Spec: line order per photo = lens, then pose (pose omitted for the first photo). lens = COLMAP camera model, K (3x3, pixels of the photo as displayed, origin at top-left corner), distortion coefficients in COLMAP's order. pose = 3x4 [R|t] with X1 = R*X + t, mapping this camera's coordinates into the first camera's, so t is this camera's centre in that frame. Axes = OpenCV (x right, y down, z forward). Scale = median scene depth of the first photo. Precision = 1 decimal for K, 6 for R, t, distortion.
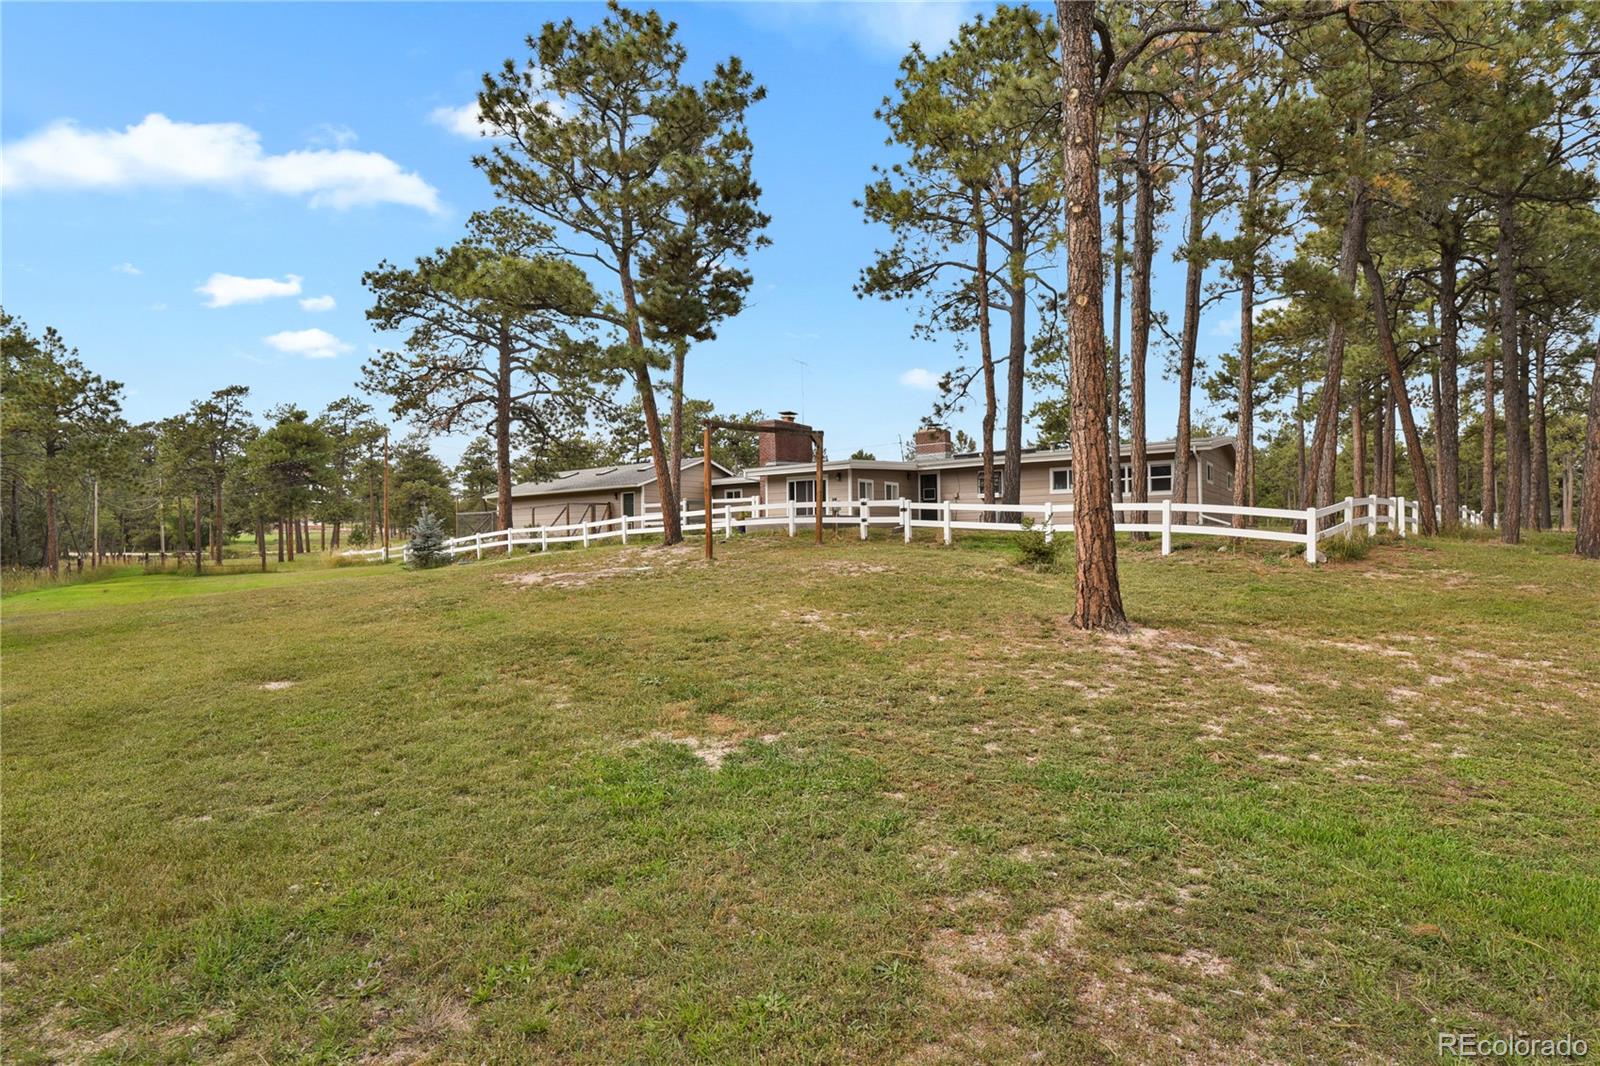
lens RADIAL K [[768.5, 0, 800.0], [0, 768.5, 533.0], [0, 0, 1]] dist [0.002215, -0.000093]
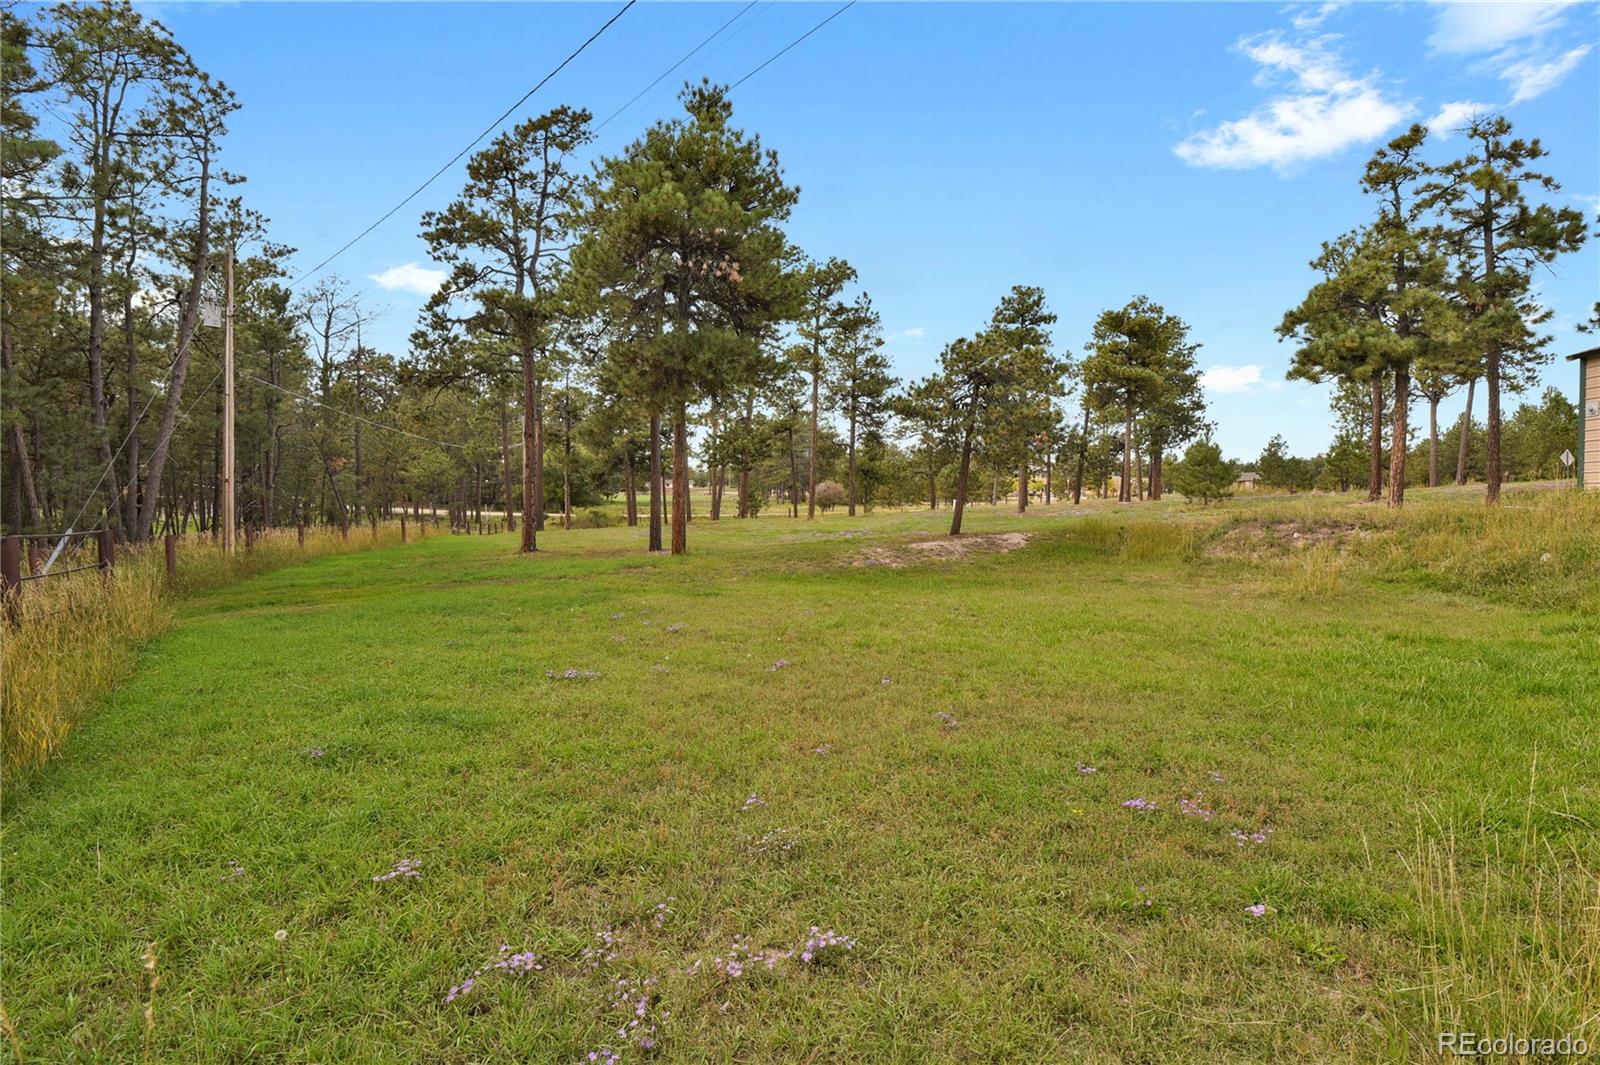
lens RADIAL K [[756.5, 0, 800.0], [0, 756.5, 532.5], [0, 0, 1]] dist [-0.015753, -0.000004]
pose [[0.919990, 0.041198, -0.389770, -0.735440], [-0.026883, 0.998751, 0.042114, 0.015728], [0.391019, -0.028267, 0.919949, 1.086178]]
